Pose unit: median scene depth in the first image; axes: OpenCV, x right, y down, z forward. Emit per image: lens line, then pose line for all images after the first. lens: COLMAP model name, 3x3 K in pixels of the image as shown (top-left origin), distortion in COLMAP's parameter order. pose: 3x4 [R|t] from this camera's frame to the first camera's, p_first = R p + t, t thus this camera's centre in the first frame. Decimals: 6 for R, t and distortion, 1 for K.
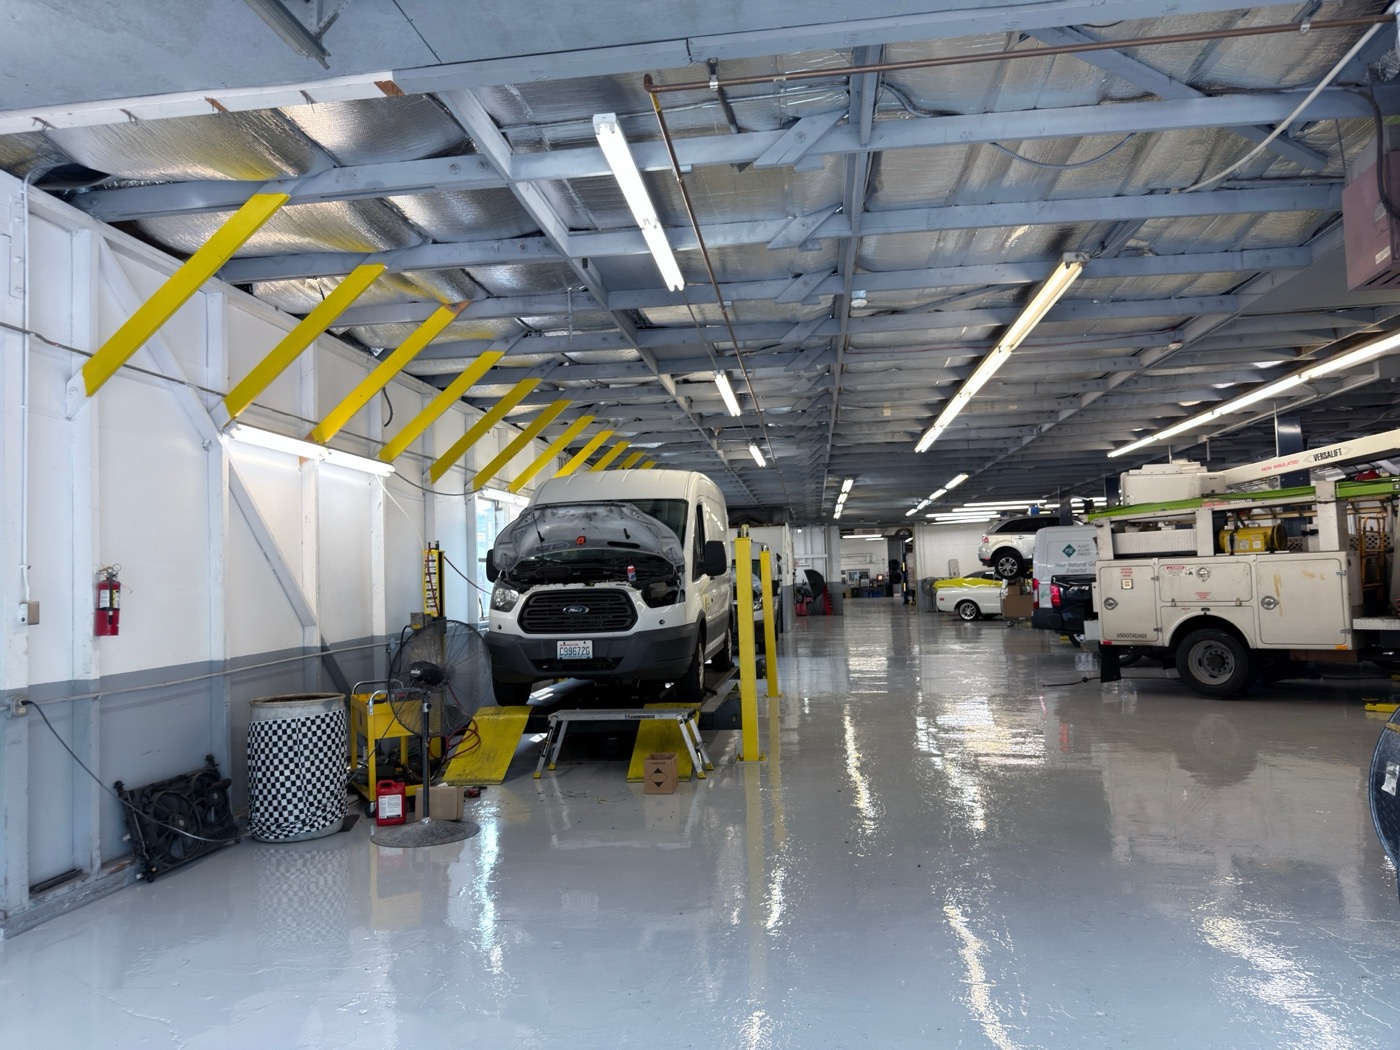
lens RADIAL K [[1007.5, 0, 697.4], [0, 1007.5, 524.8], [0, 0, 1]] dist [0.007613, -0.007495]
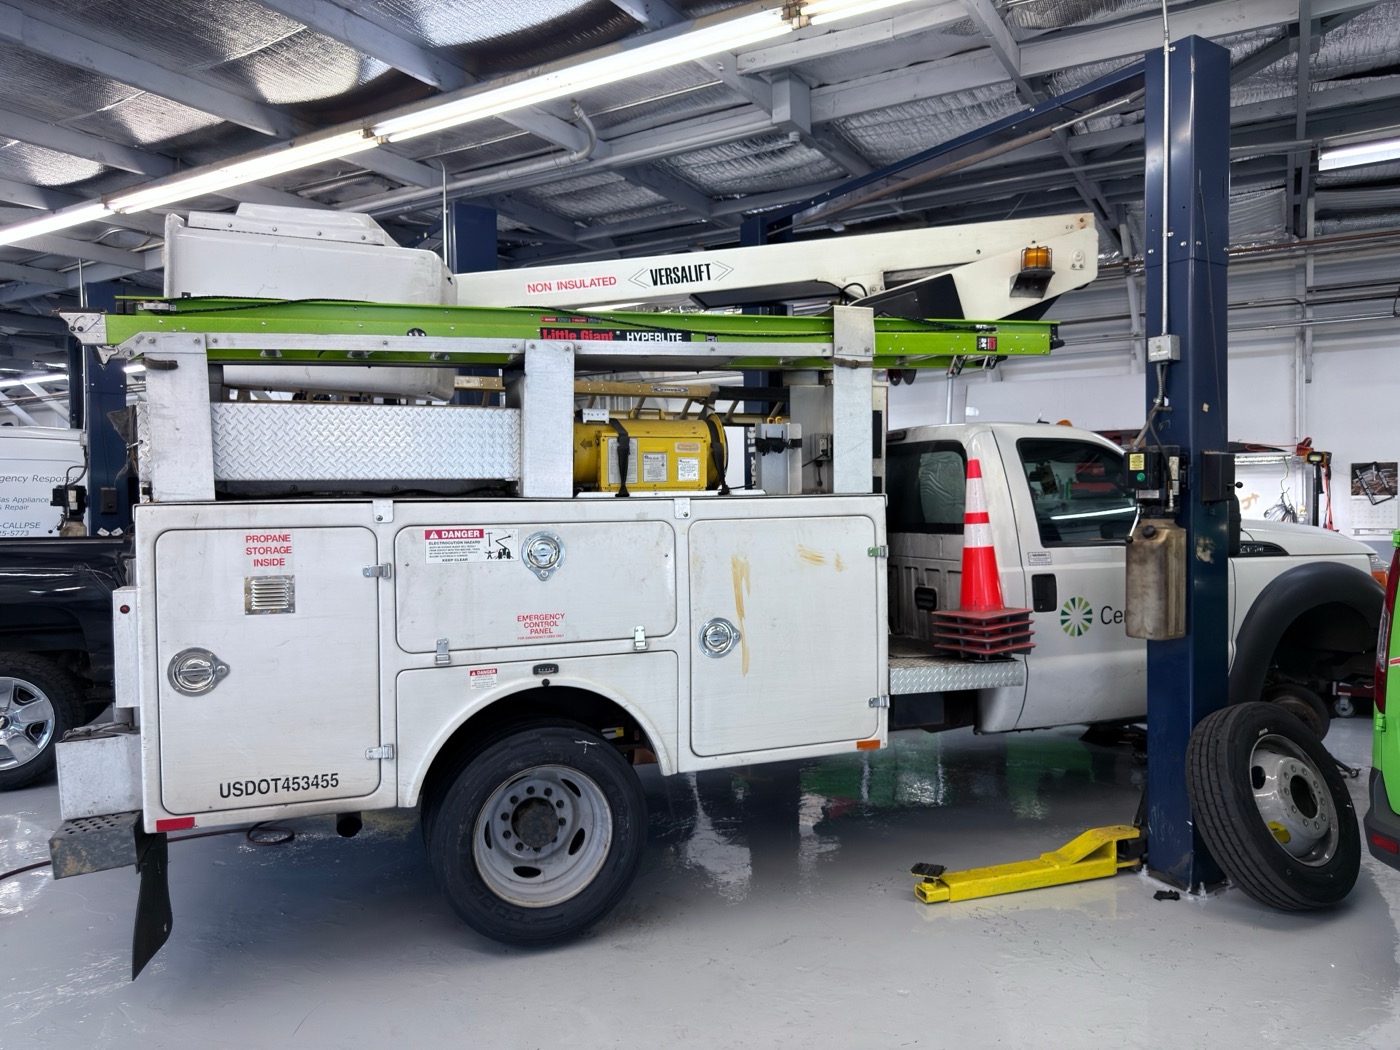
lens RADIAL K [[1007.5, 0, 698.2], [0, 1007.5, 523.9], [0, 0, 1]] dist [0.007613, -0.007495]
pose [[0.376313, 0.013856, 0.926389, 0.233554], [-0.048032, 0.998835, 0.004572, 0.035397], [-0.925247, -0.046217, 0.376541, 0.841368]]
